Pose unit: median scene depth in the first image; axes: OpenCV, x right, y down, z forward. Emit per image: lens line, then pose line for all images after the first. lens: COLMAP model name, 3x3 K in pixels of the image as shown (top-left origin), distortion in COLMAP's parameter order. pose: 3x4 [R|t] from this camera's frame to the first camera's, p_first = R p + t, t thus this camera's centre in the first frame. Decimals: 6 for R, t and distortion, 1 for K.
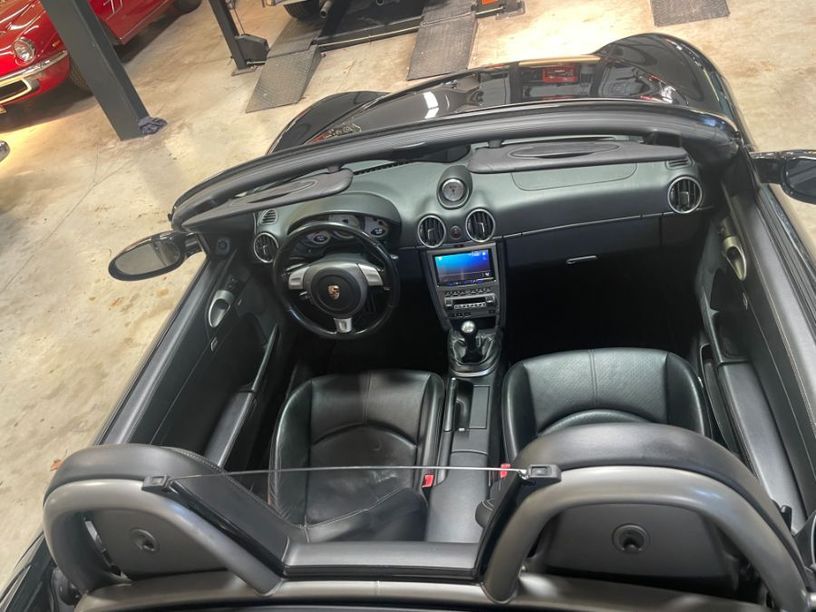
lens RADIAL K [[619.5, 0, 408.9], [0, 619.5, 306.9], [0, 0, 1]] dist [0.099307, -0.136674]
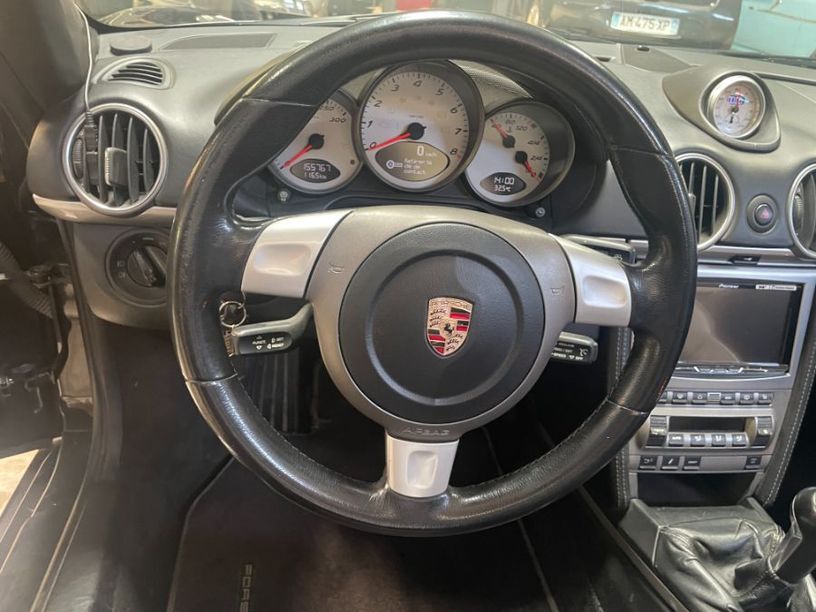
lens RADIAL K [[619.5, 0, 409.2], [0, 619.5, 305.9], [0, 0, 1]] dist [0.099307, -0.136674]
pose [[0.913899, 0.169325, 0.368941, -0.209646], [-0.085091, 0.968567, -0.233745, 0.024349], [-0.396923, 0.182226, 0.899581, 0.737045]]
